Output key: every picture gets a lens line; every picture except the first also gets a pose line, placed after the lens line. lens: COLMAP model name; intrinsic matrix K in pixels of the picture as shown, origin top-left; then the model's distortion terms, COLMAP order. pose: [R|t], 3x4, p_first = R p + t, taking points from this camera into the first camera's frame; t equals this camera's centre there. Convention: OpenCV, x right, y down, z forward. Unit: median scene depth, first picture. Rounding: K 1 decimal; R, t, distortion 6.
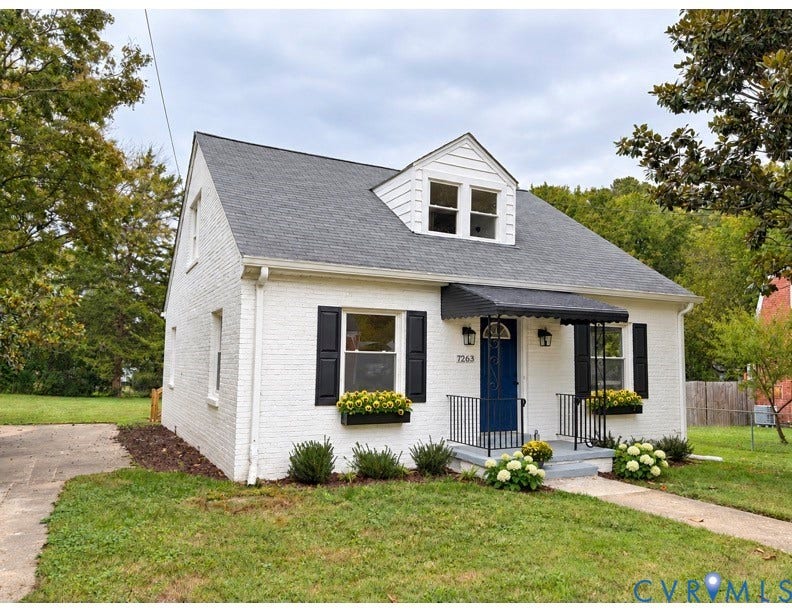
lens RADIAL K [[572.2, 0, 396.0], [0, 572.2, 306.0], [0, 0, 1]] dist [0.008718, 0.003015]
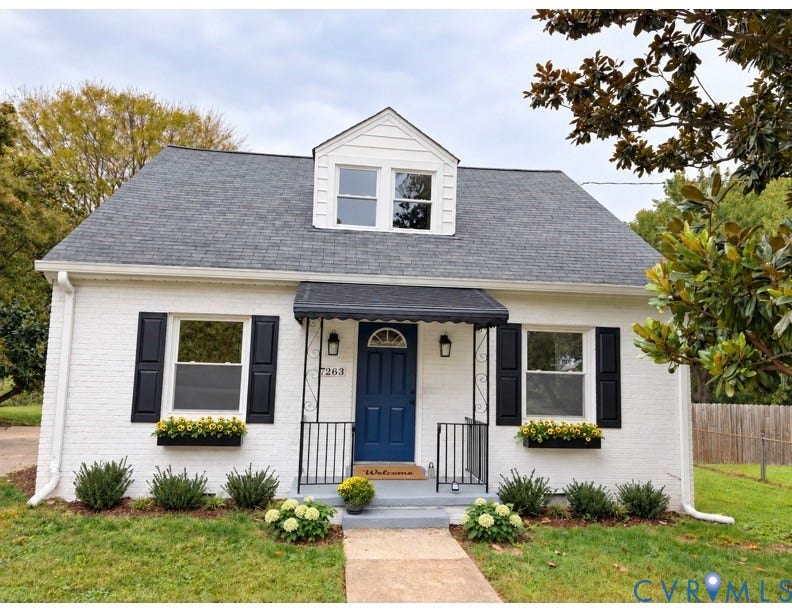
lens RADIAL K [[591.0, 0, 396.0], [0, 591.0, 306.0], [0, 0, 1]] dist [-0.020574, -0.001473]
pose [[0.949678, -0.031399, -0.311650, 0.466248], [0.021673, 0.999165, -0.034625, 0.026903], [0.312477, 0.026128, 0.949566, 0.207513]]
